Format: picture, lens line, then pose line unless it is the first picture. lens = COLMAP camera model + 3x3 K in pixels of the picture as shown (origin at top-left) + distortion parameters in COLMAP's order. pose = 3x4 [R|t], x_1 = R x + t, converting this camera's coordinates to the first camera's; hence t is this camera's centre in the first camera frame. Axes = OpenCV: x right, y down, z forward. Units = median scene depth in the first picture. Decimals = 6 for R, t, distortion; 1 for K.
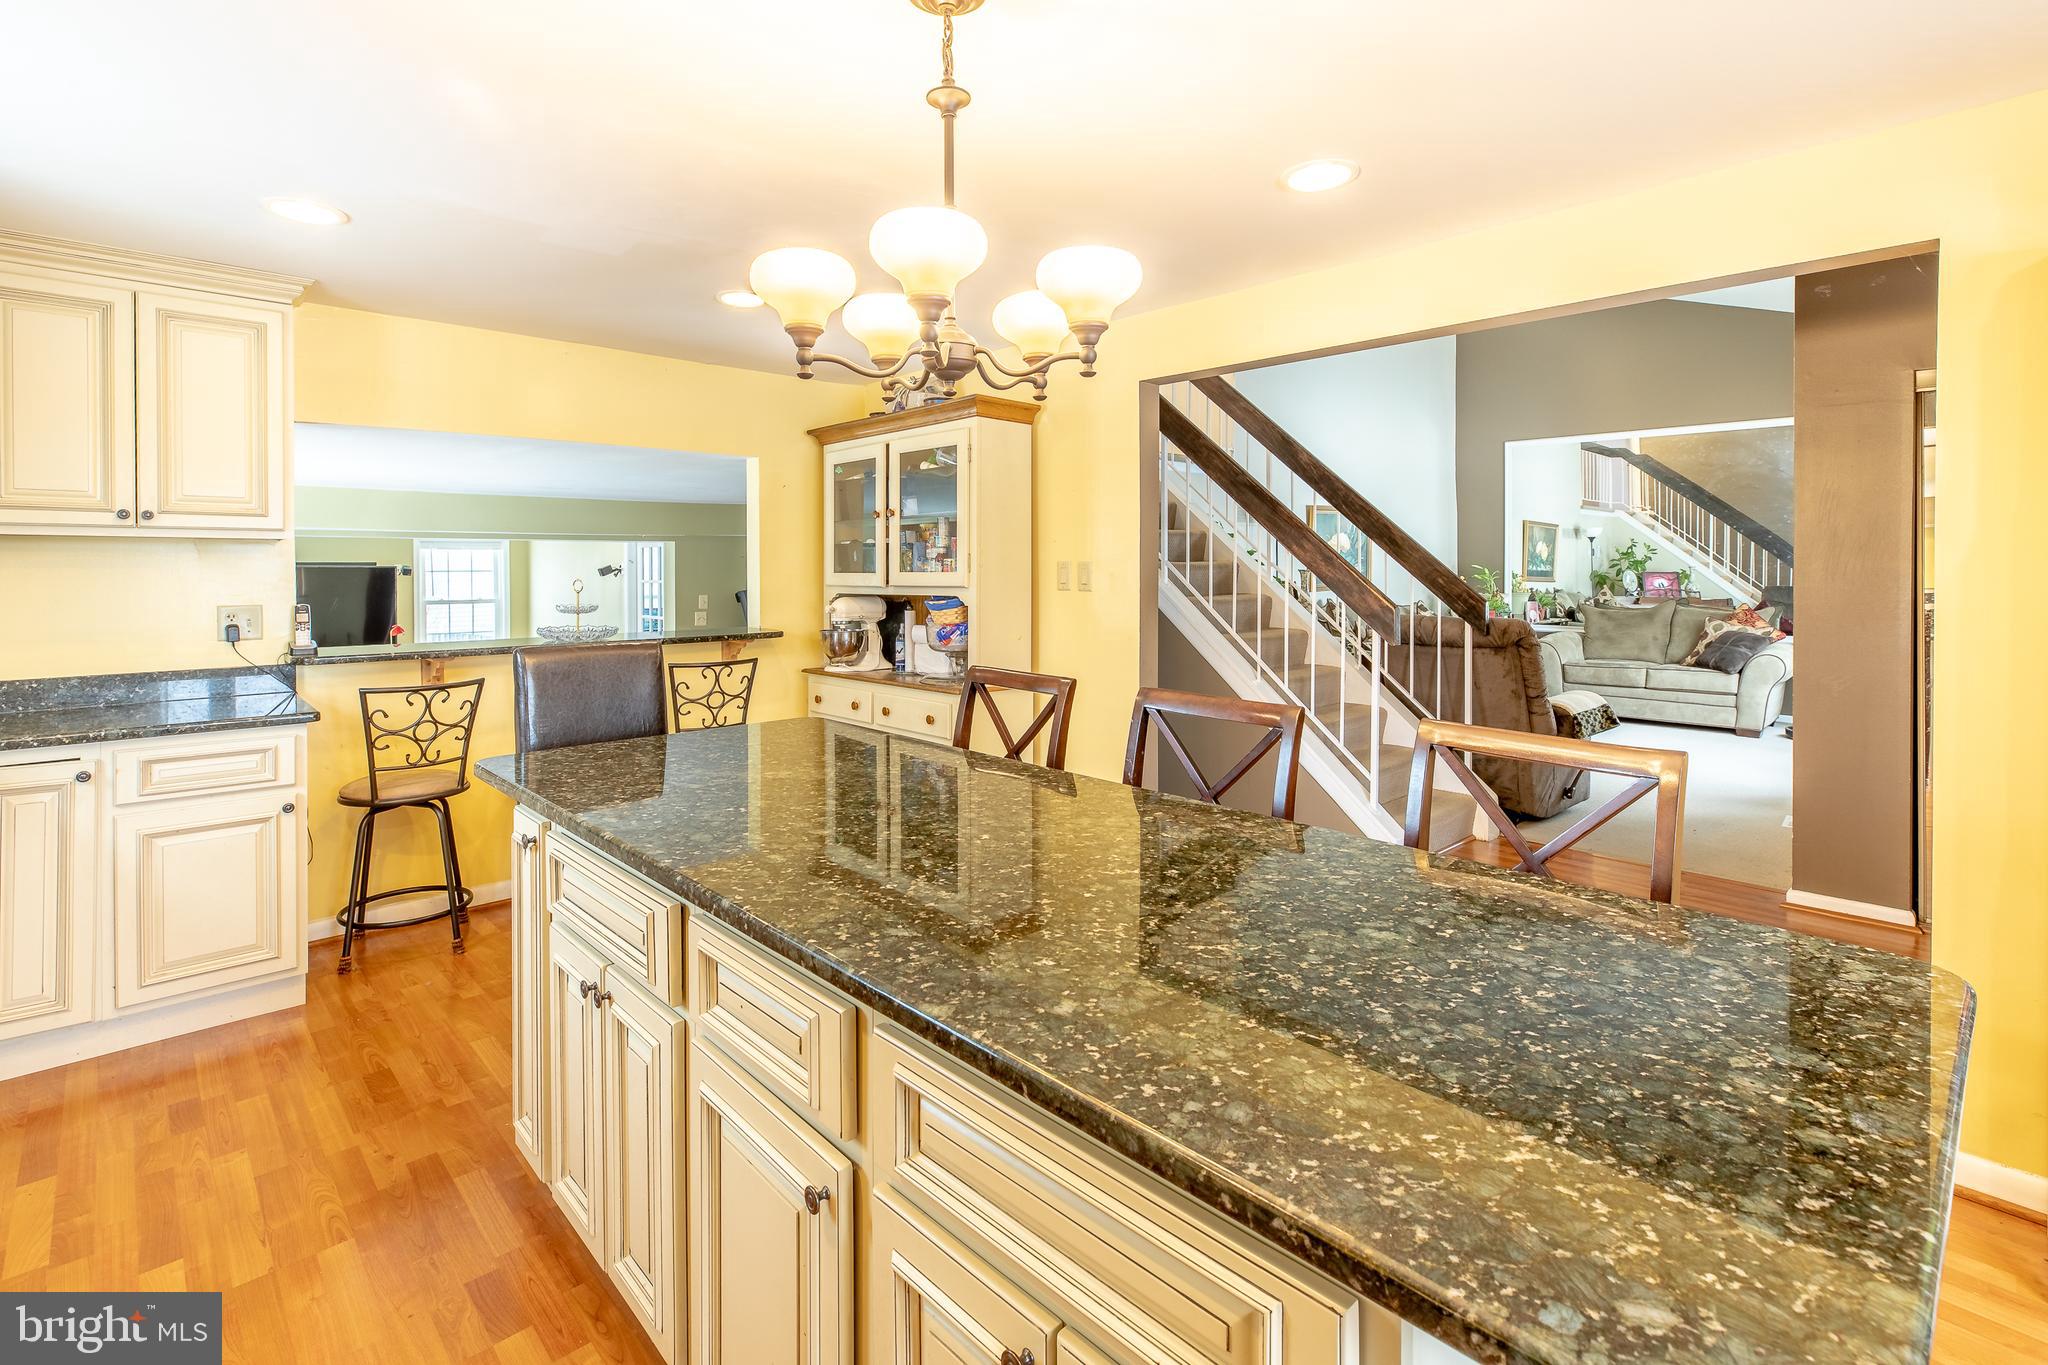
lens RADIAL K [[962.7, 0, 1013.2], [0, 962.7, 567.6], [0, 0, 1]] dist [0.000268, 0.000037]
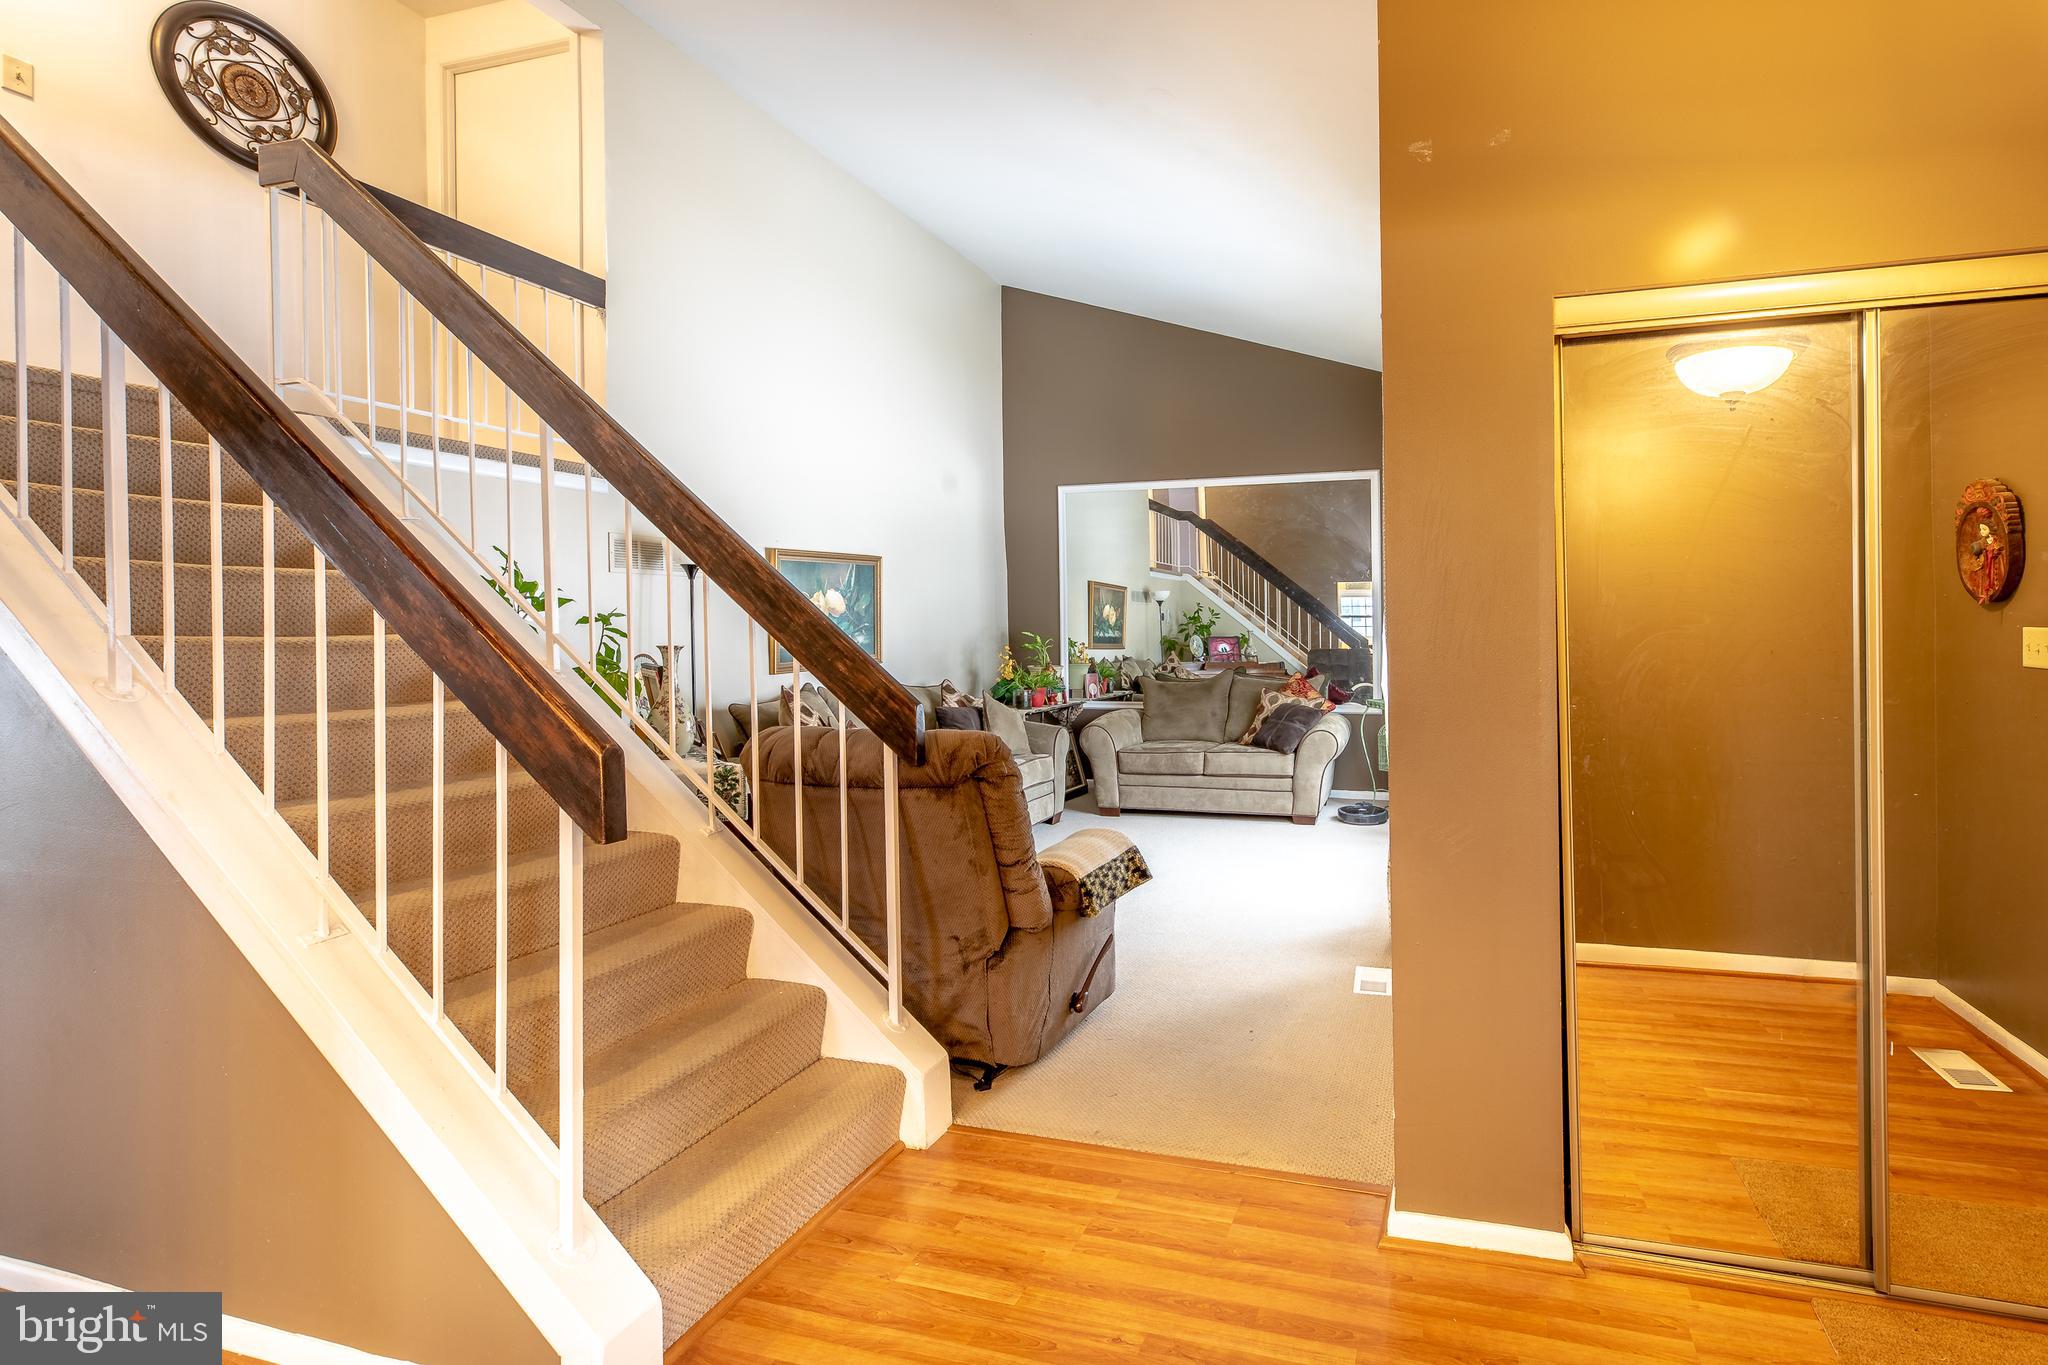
lens RADIAL K [[943.8, 0, 1011.6], [0, 943.8, 604.1], [0, 0, 1]] dist [-0.001180, -0.000131]
pose [[0.934674, 0.002188, 0.355498, 0.185606], [0.009141, 0.999502, -0.030187, -0.002249], [-0.355387, 0.031464, 0.934189, 0.254673]]
